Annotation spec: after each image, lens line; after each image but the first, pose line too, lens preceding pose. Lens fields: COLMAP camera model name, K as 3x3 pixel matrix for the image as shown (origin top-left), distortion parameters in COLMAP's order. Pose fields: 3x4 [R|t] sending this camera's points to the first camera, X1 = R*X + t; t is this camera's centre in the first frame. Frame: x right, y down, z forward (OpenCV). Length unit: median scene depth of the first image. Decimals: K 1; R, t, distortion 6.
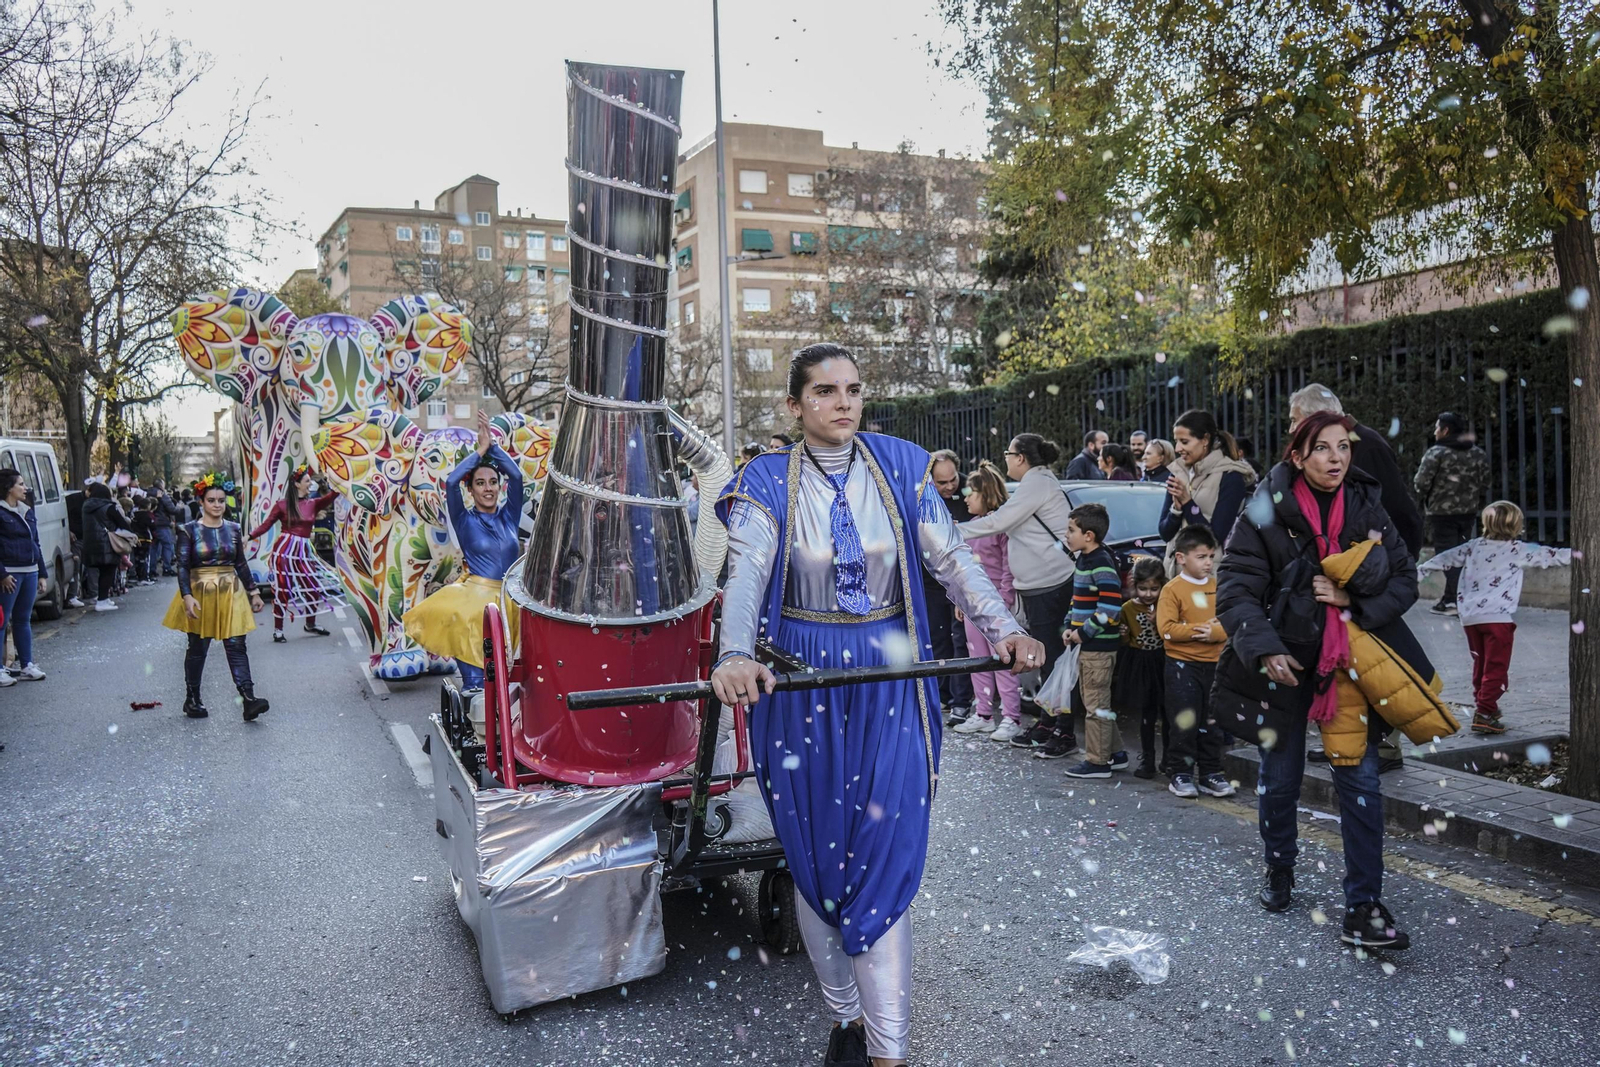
lens RADIAL K [[1308.8, 0, 800.0], [0, 1308.8, 533.5], [0, 0, 1]] dist [-0.000411, 0.010417]
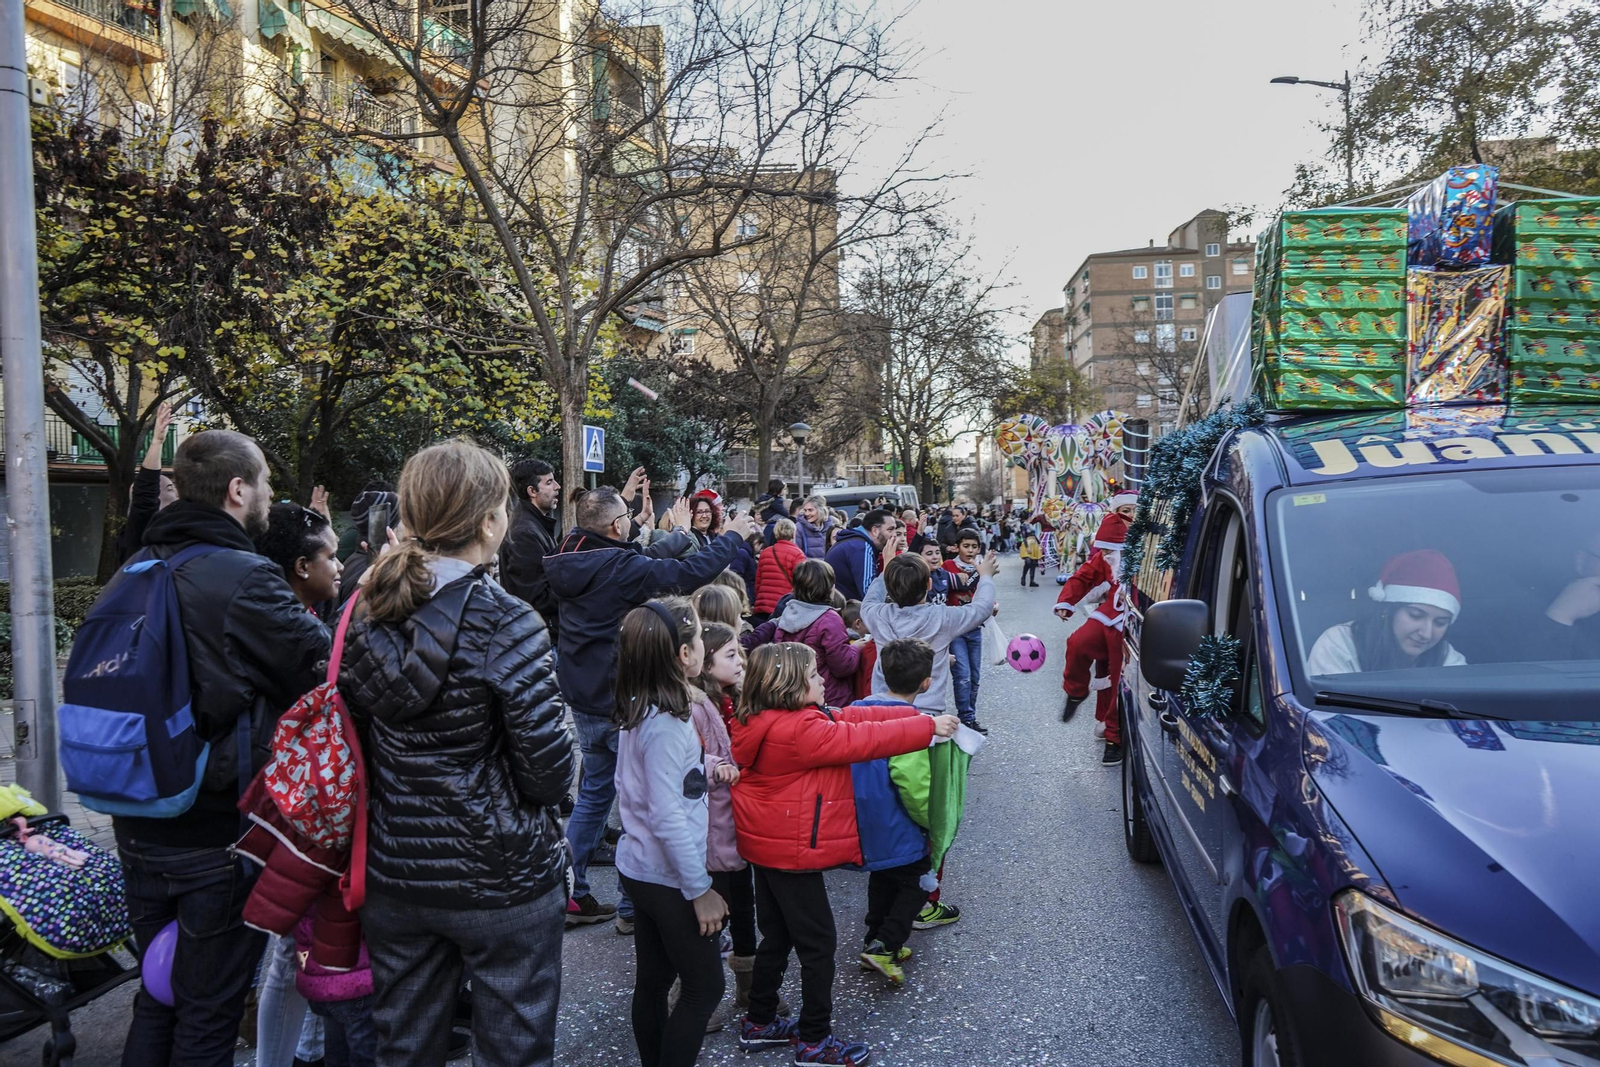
lens RADIAL K [[1308.8, 0, 800.0], [0, 1308.8, 533.5], [0, 0, 1]] dist [-0.000411, 0.010417]
pose [[0.850998, -0.000935, -0.525168, 0.149048], [-0.004268, 0.999953, -0.008696, 0.010486], [0.525152, 0.009642, 0.850954, -0.391185]]
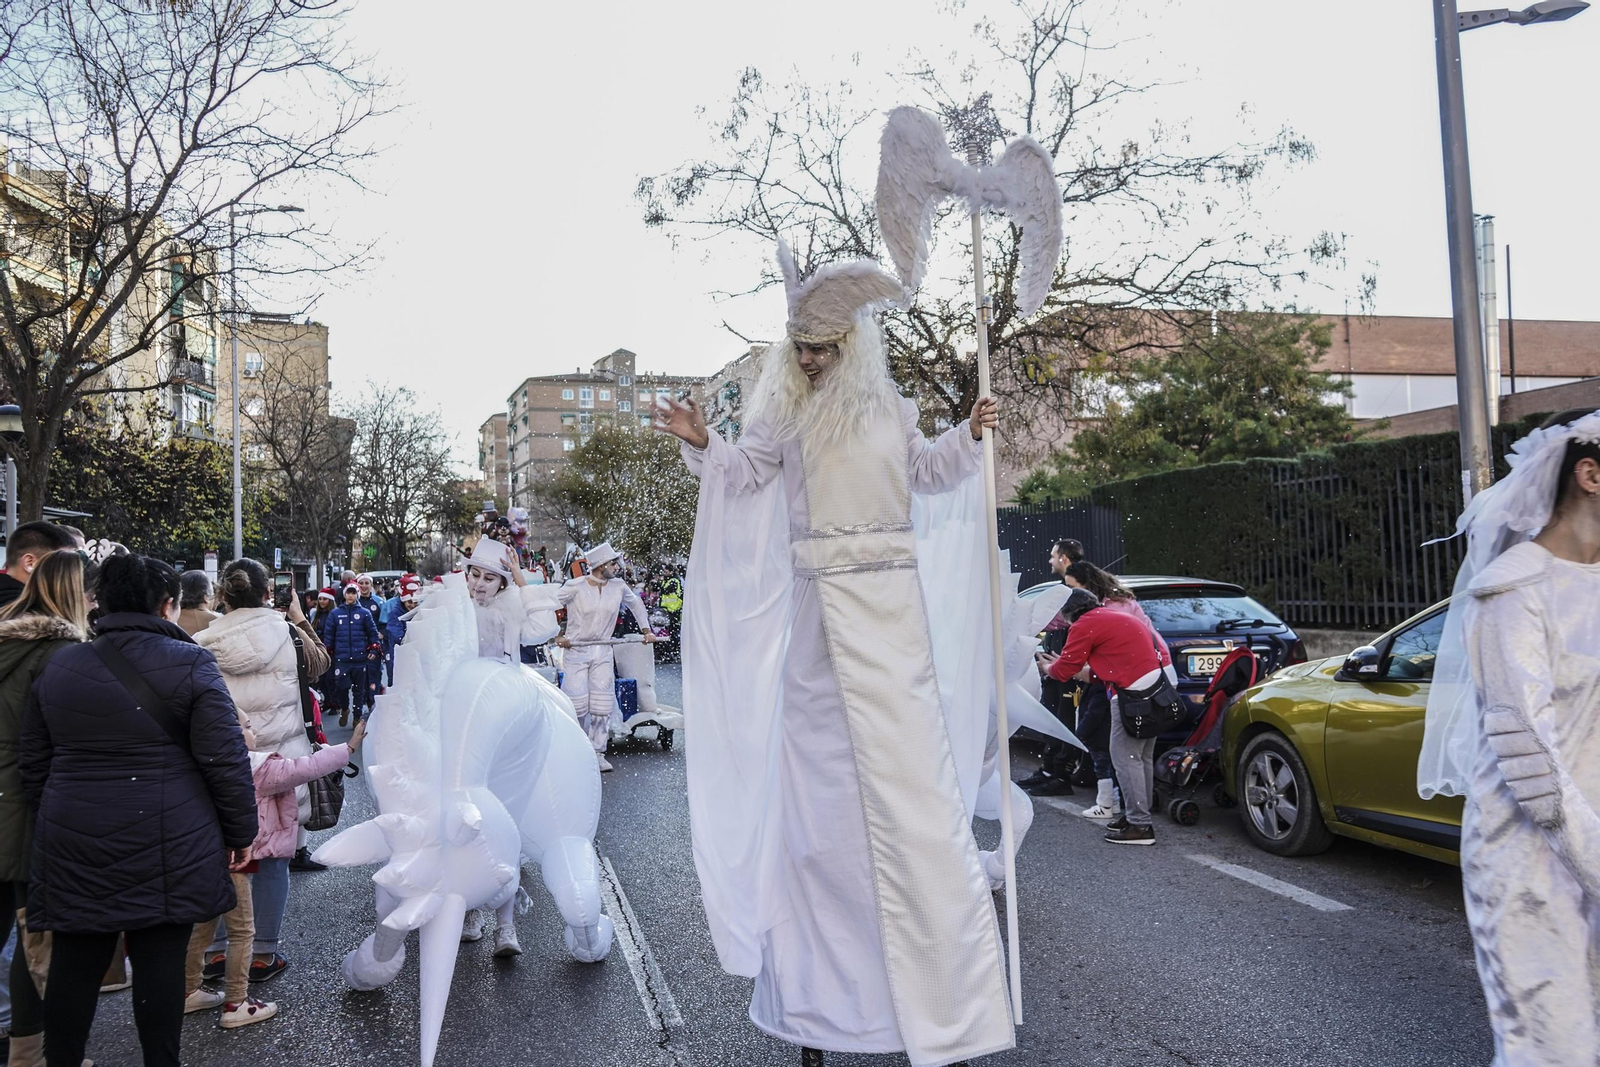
lens RADIAL K [[1308.8, 0, 800.0], [0, 1308.8, 533.5], [0, 0, 1]] dist [-0.000411, 0.010417]
pose [[0.990614, -0.006694, -0.136525, 0.555705], [-0.002320, 0.997833, -0.065759, 0.032497], [0.136670, 0.065459, 0.988452, -1.396024]]
